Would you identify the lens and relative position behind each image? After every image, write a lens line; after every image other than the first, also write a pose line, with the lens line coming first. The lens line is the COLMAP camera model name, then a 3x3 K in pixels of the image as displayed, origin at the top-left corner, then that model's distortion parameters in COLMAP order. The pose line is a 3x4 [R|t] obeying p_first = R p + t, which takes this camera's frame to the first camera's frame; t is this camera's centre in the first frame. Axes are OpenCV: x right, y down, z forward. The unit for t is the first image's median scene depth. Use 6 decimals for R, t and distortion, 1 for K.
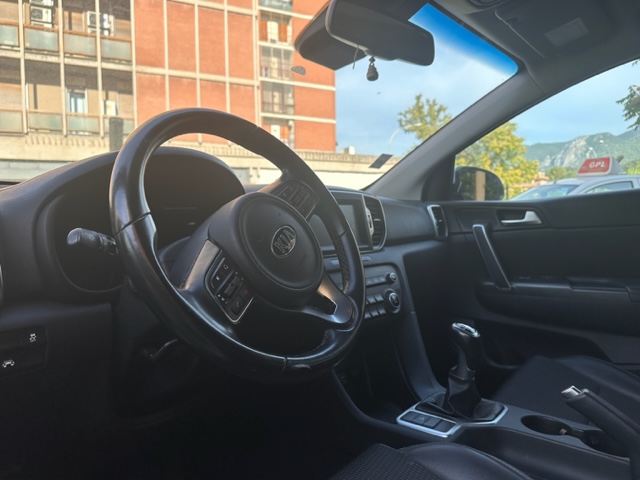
lens RADIAL K [[471.7, 0, 323.6], [0, 471.7, 233.3], [0, 0, 1]] dist [0.017073, -0.017639]
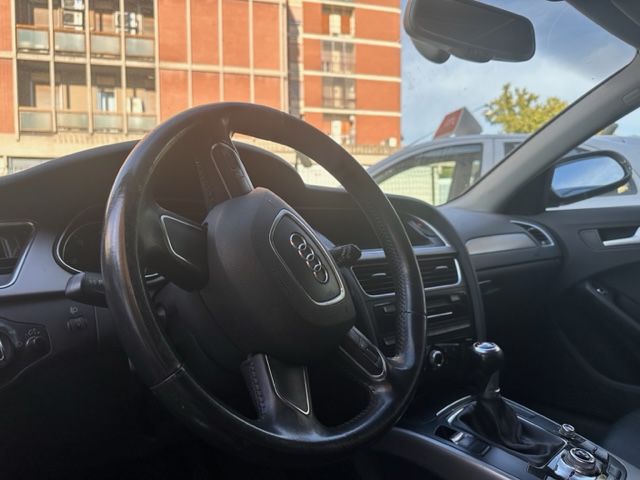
lens RADIAL K [[471.7, 0, 320.8], [0, 471.7, 235.4], [0, 0, 1]] dist [0.017073, -0.017639]
pose [[0.979931, 0.010631, -0.199053, 0.136944], [-0.009431, 0.999931, 0.006976, 0.003744], [0.199114, -0.004959, 0.979964, 0.076084]]
